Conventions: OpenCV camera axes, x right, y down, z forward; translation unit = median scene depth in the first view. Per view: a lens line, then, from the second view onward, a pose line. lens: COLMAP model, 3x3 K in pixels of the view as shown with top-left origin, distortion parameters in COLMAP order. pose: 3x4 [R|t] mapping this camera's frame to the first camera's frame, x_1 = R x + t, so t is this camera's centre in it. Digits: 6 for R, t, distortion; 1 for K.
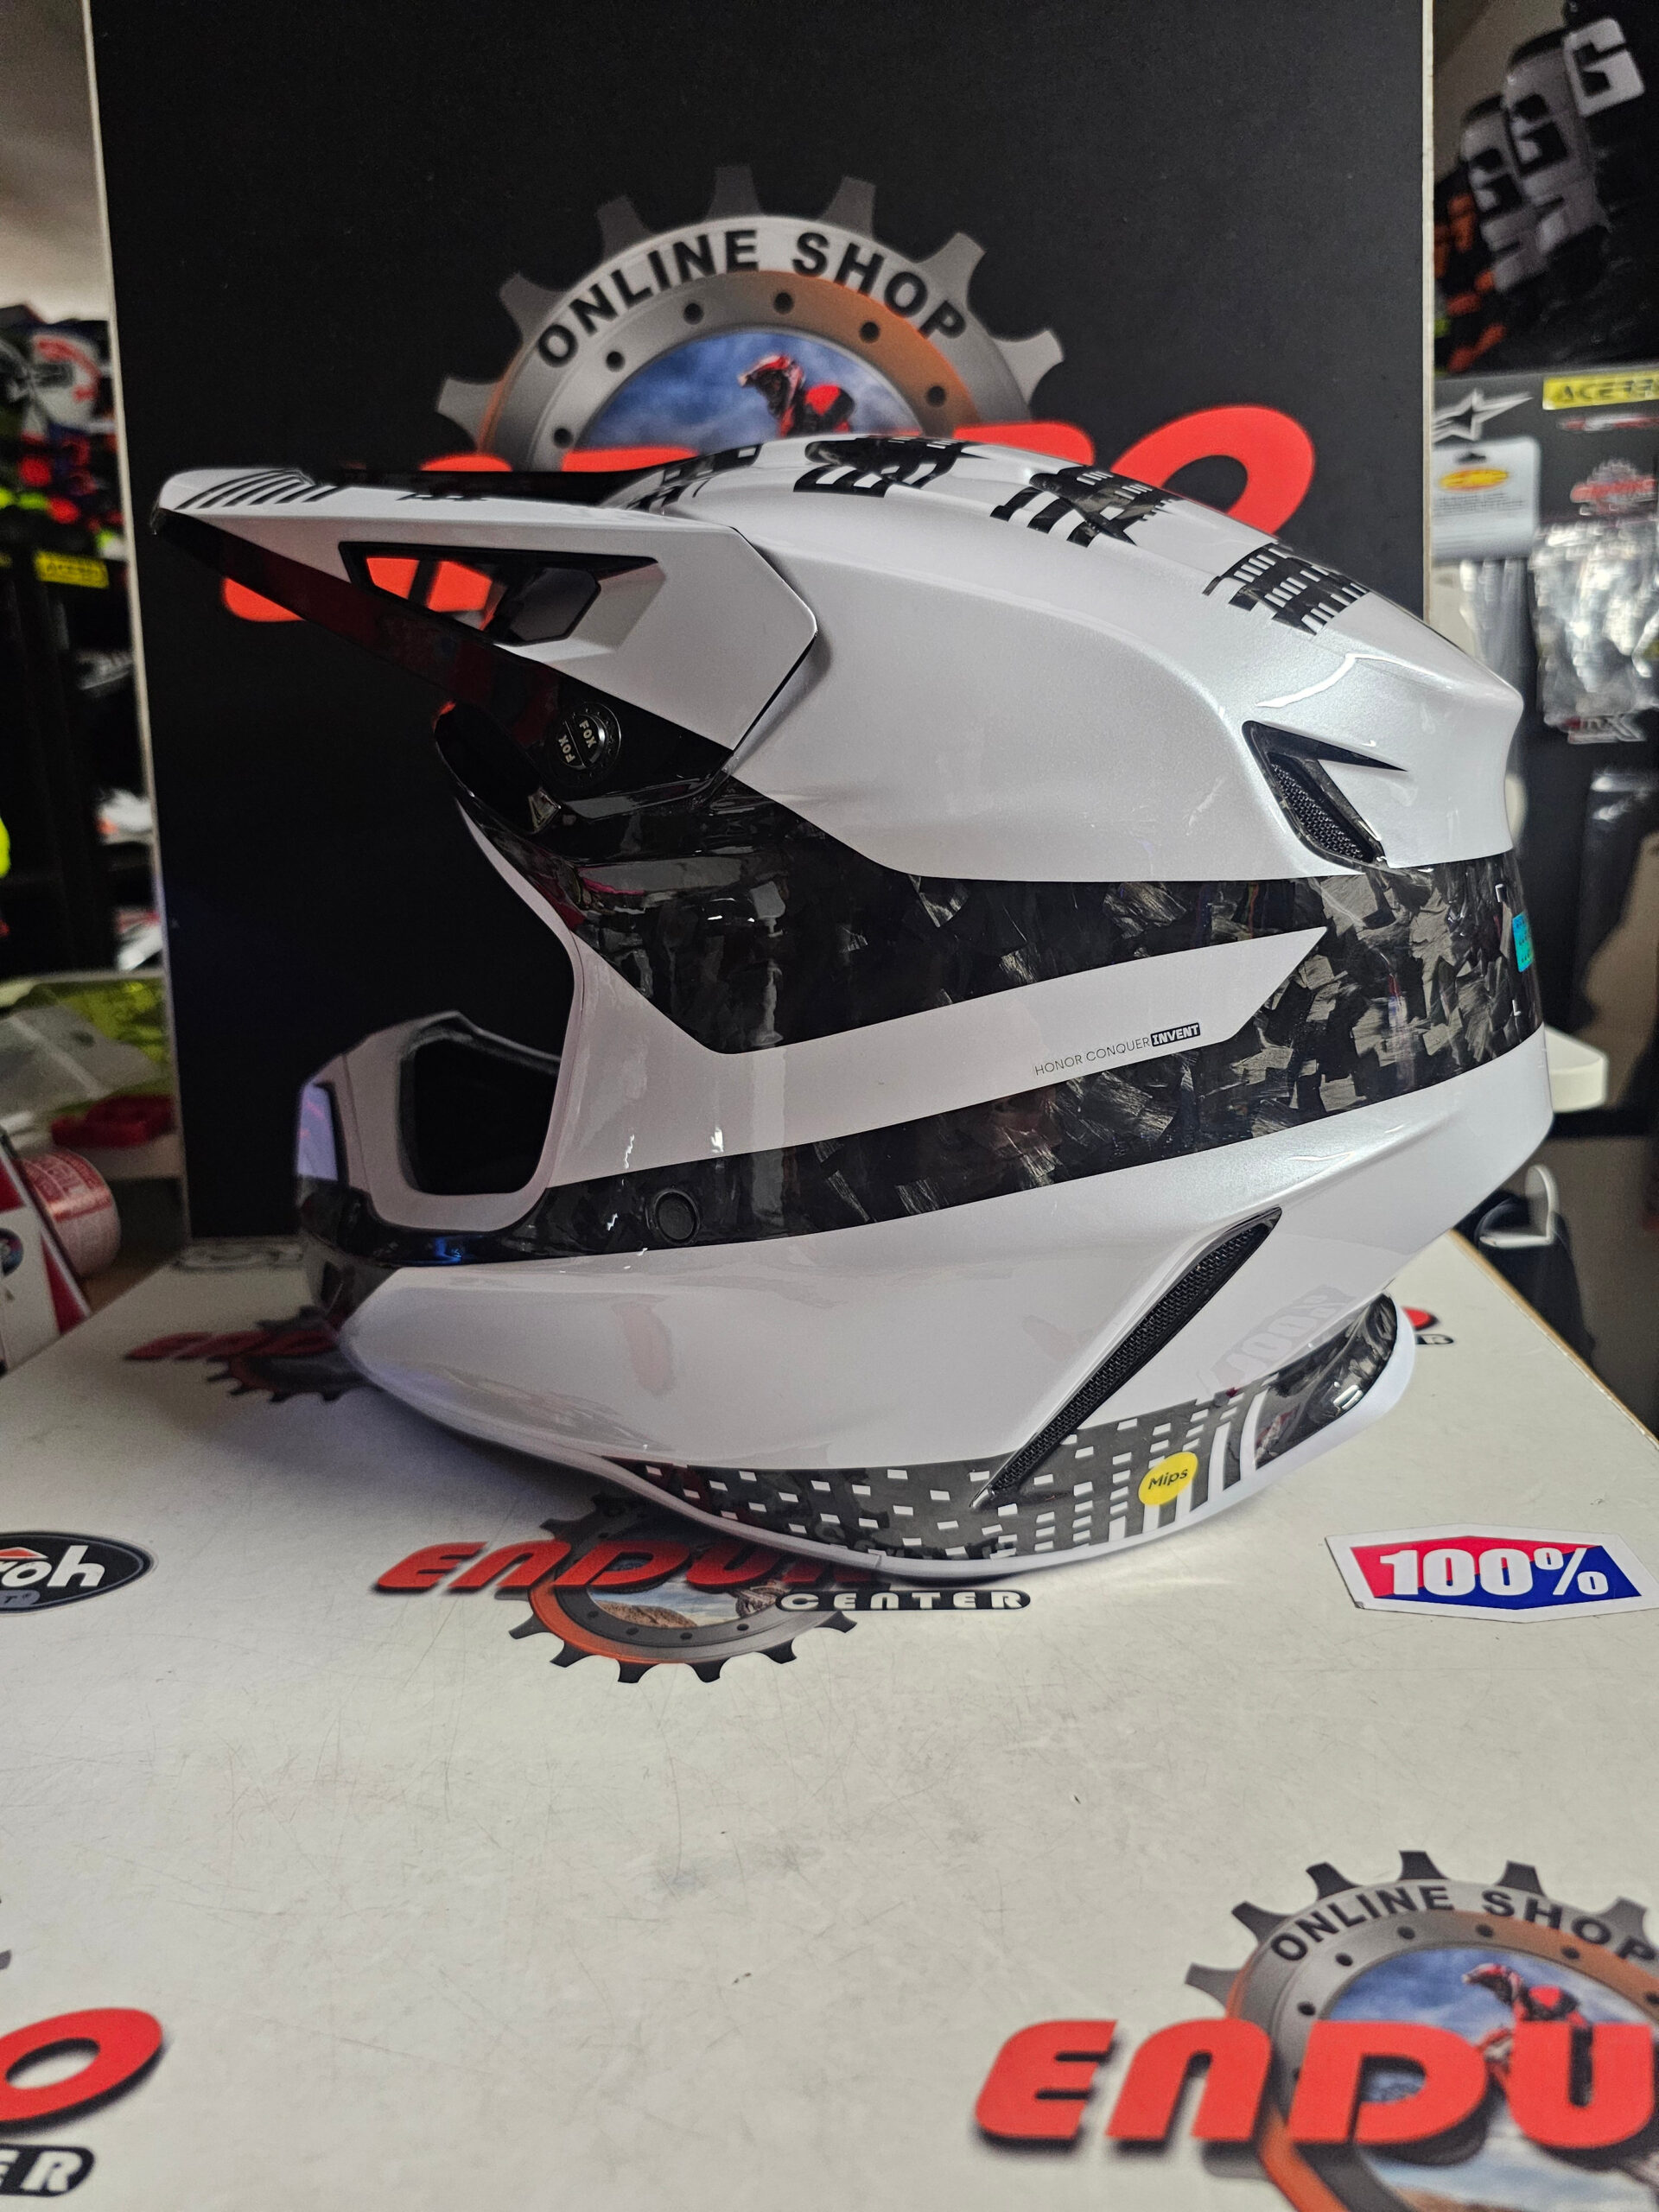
lens RADIAL K [[1527.6, 0, 847.1], [0, 1527.6, 1080.2], [0, 0, 1]] dist [0.004596, -0.009826]
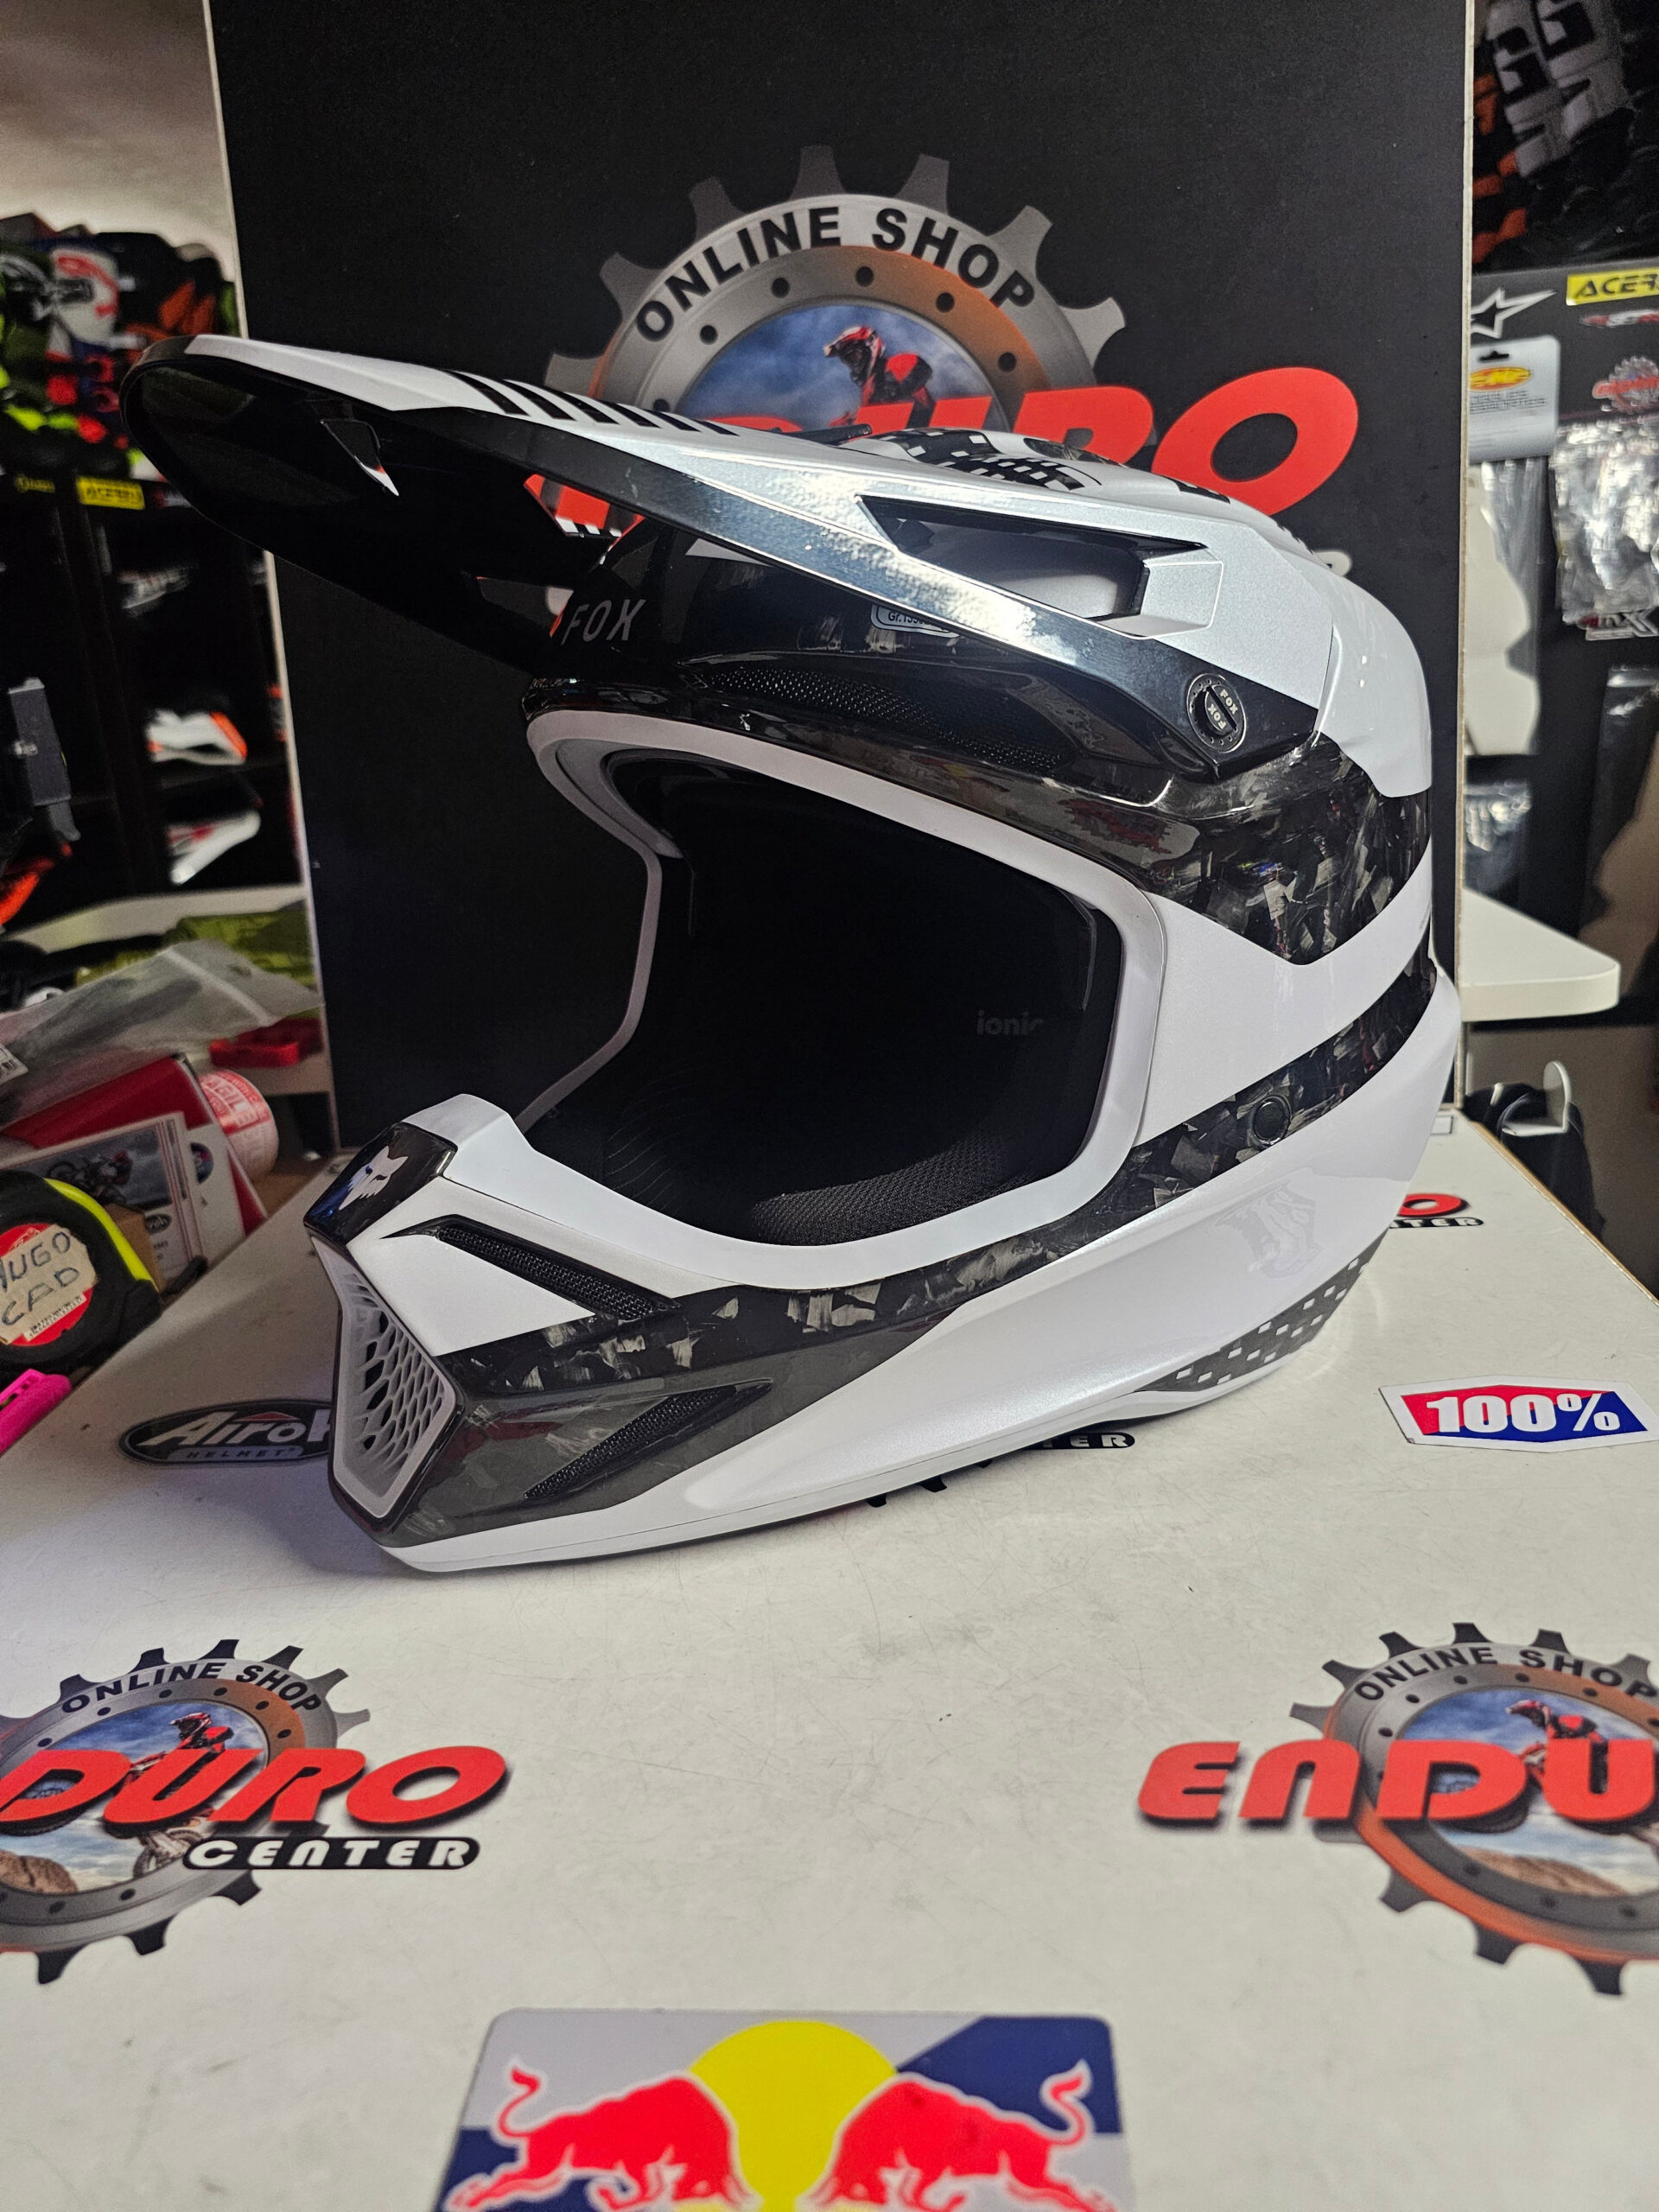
lens RADIAL K [[1515.9, 0, 832.8], [0, 1515.9, 1072.8], [0, 0, 1]] dist [0.014791, -0.014091]
pose [[0.999782, -0.015923, -0.013473, -0.059000], [0.016769, 0.997735, 0.065141, -0.018768], [0.012405, -0.065353, 0.997785, -0.107838]]
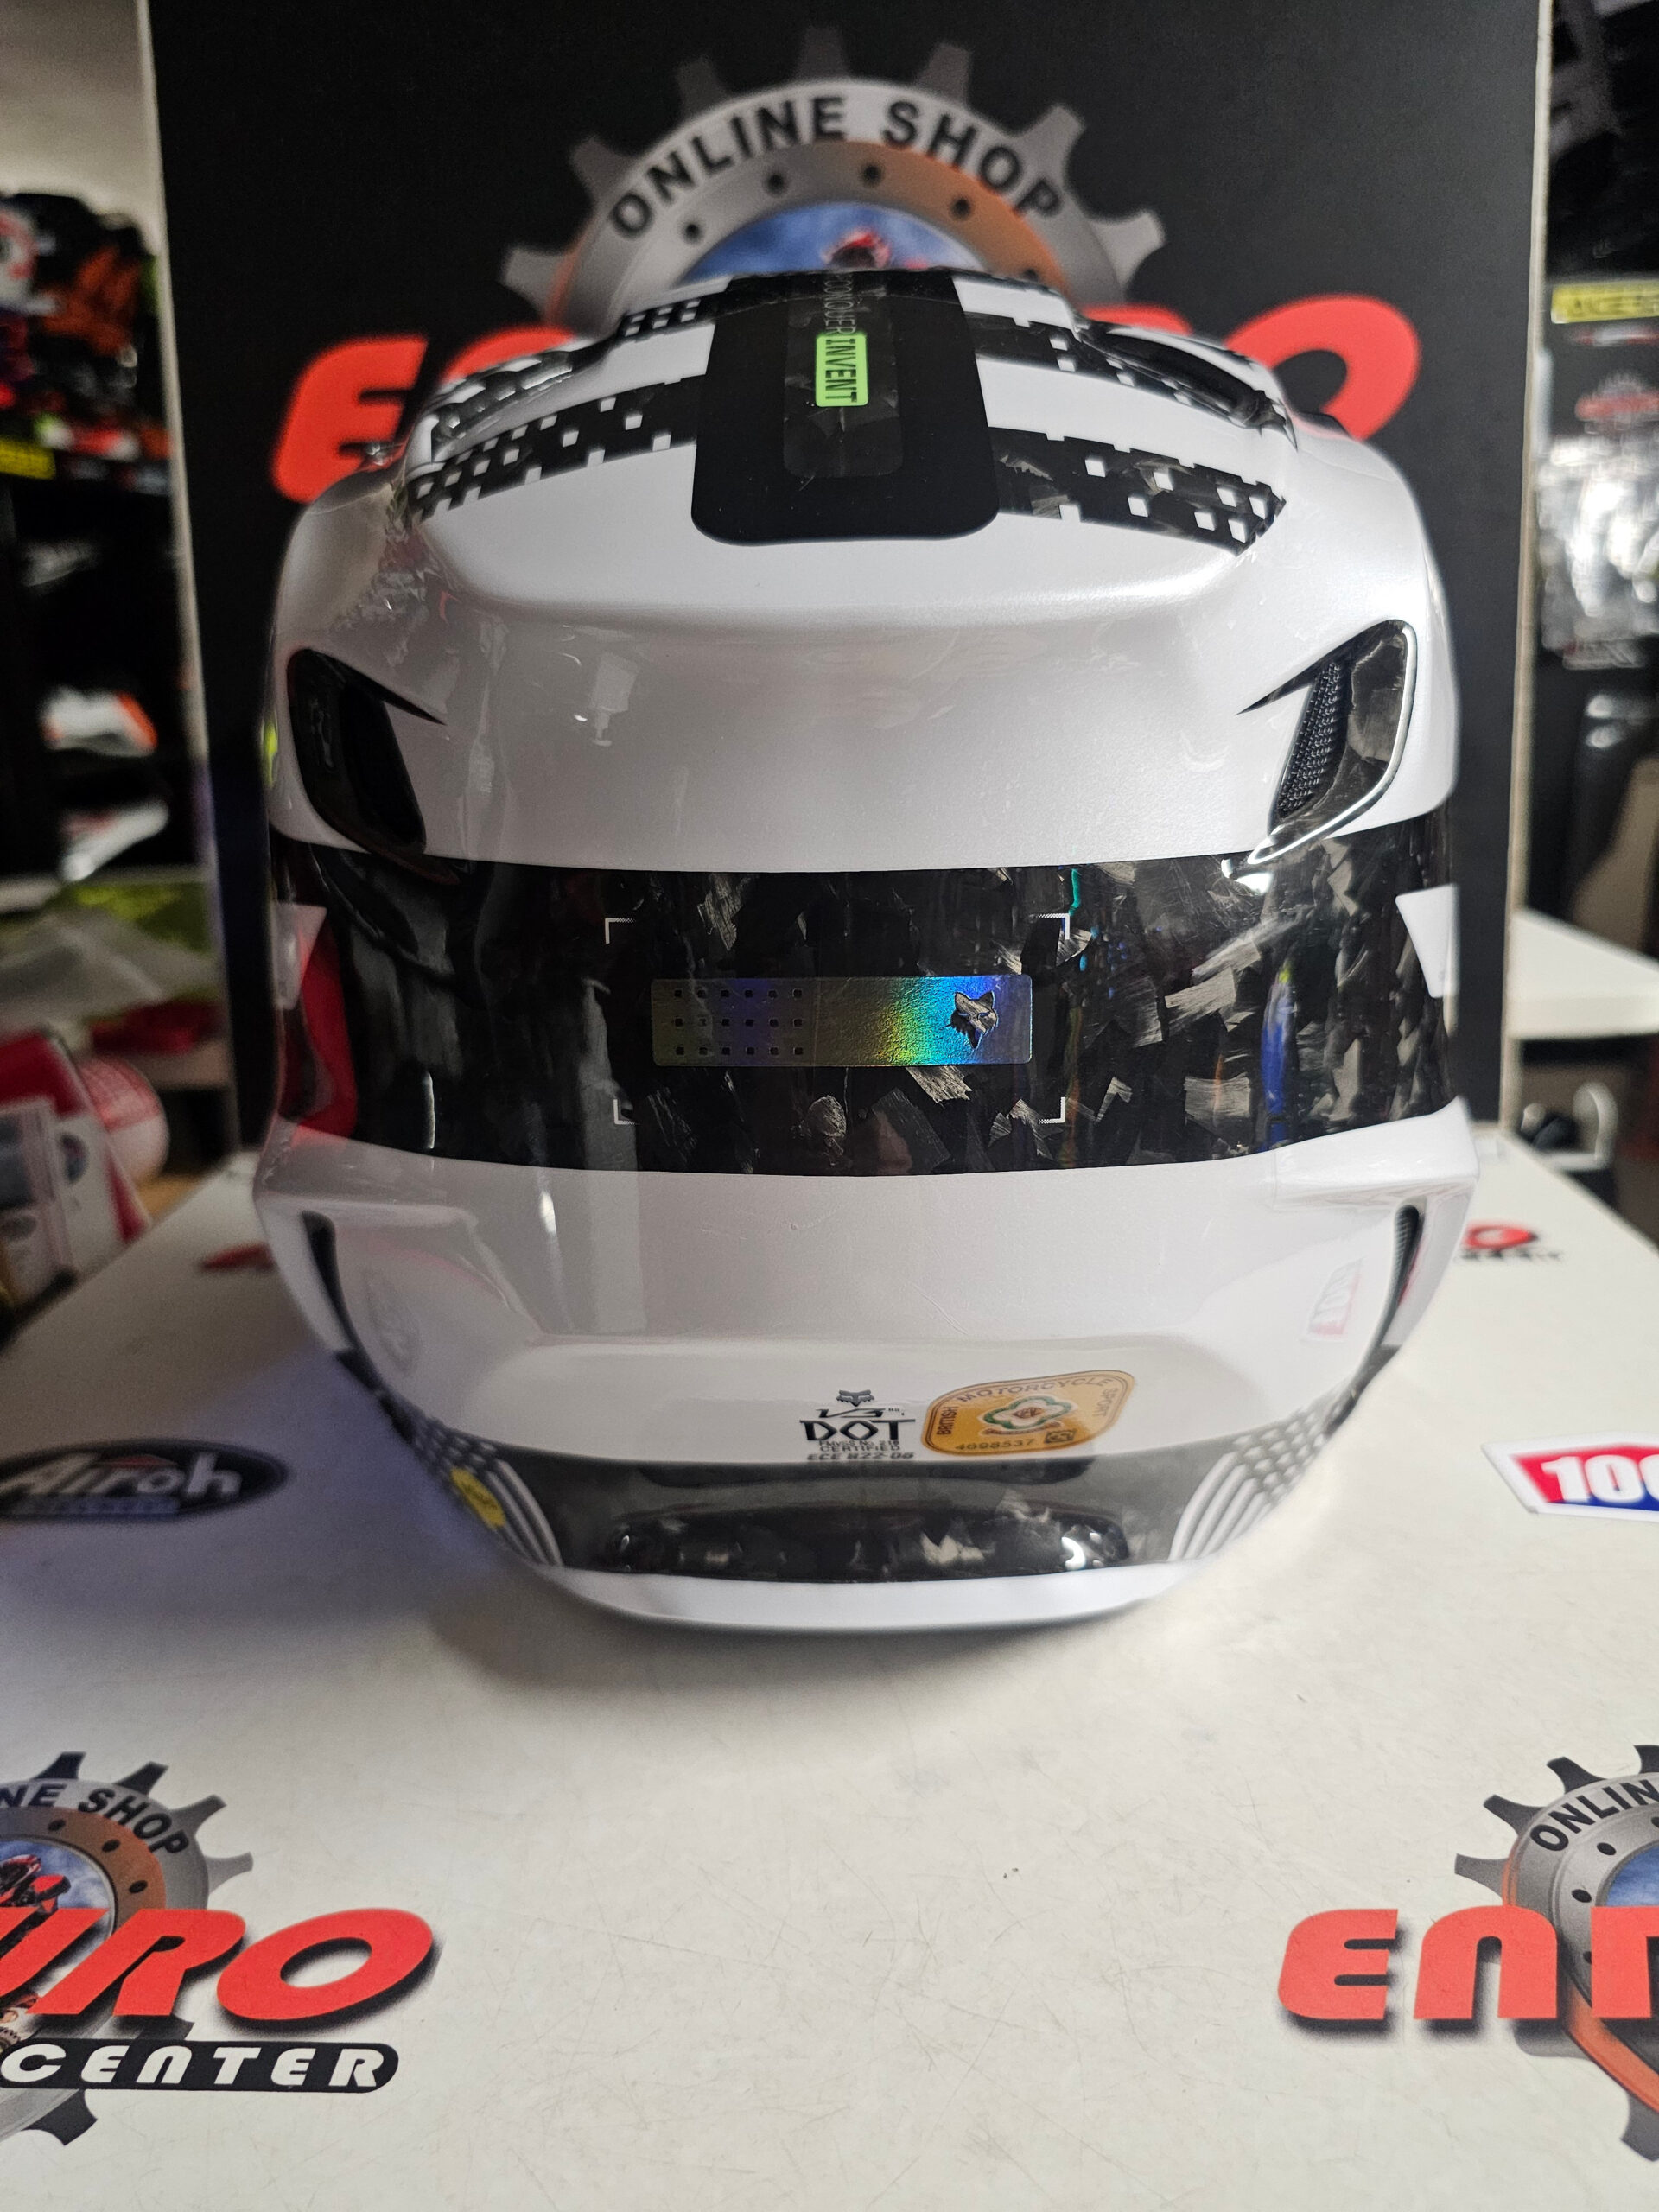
lens RADIAL K [[1553.5, 0, 827.6], [0, 1553.5, 1079.6], [0, 0, 1]] dist [-0.009602, -0.006300]
pose [[0.999438, 0.008502, 0.032418, -0.096474], [-0.010048, 0.998806, 0.047810, 0.009951], [-0.031973, -0.048109, 0.998330, 0.008795]]
